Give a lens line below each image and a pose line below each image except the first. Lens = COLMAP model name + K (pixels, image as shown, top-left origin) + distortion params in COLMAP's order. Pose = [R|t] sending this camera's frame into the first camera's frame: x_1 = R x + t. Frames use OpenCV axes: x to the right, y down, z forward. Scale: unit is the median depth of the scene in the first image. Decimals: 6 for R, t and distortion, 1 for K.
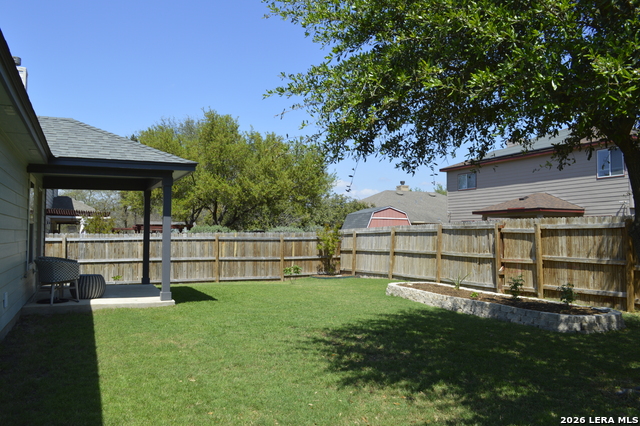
lens RADIAL K [[504.1, 0, 320.0], [0, 504.1, 213.0], [0, 0, 1]] dist [-0.016172, -0.001804]
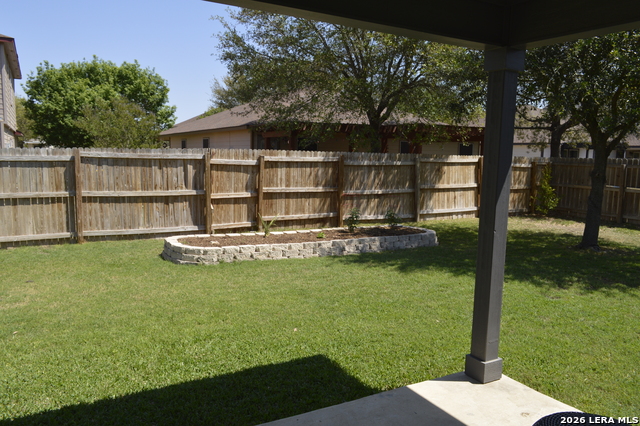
lens RADIAL K [[504.1, 0, 320.0], [0, 504.1, 213.0], [0, 0, 1]] dist [-0.016172, -0.001804]
pose [[-0.070806, -0.117315, 0.990567, -0.563552], [-0.062966, 0.991605, 0.112937, 0.015251], [-0.995501, -0.054375, -0.077598, 0.989857]]
